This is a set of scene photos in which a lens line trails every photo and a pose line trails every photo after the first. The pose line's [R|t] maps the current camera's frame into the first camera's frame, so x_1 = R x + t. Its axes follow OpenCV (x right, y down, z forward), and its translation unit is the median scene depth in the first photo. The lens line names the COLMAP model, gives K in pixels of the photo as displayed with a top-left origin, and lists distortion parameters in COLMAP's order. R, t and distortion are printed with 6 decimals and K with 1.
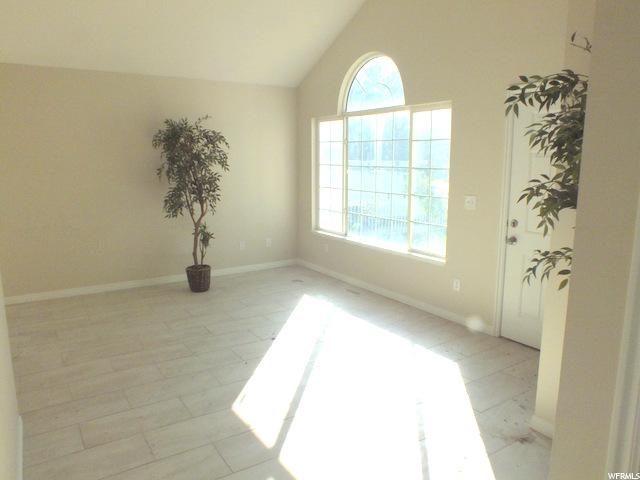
lens RADIAL K [[461.0, 0, 323.7], [0, 461.0, 221.2], [0, 0, 1]] dist [-0.063983, 0.000956]
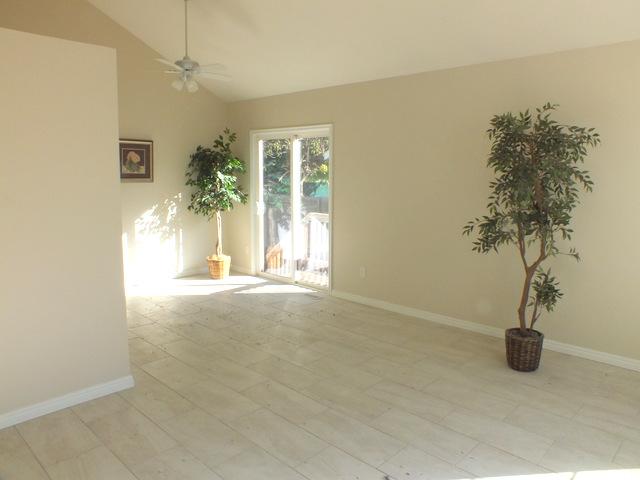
lens RADIAL K [[461.0, 0, 323.7], [0, 461.0, 221.2], [0, 0, 1]] dist [-0.063983, 0.000956]
pose [[0.234739, 0.100244, -0.966876, 0.290136], [-0.137270, 0.988119, 0.069120, -0.068649], [0.962317, 0.116498, 0.245711, 0.559578]]
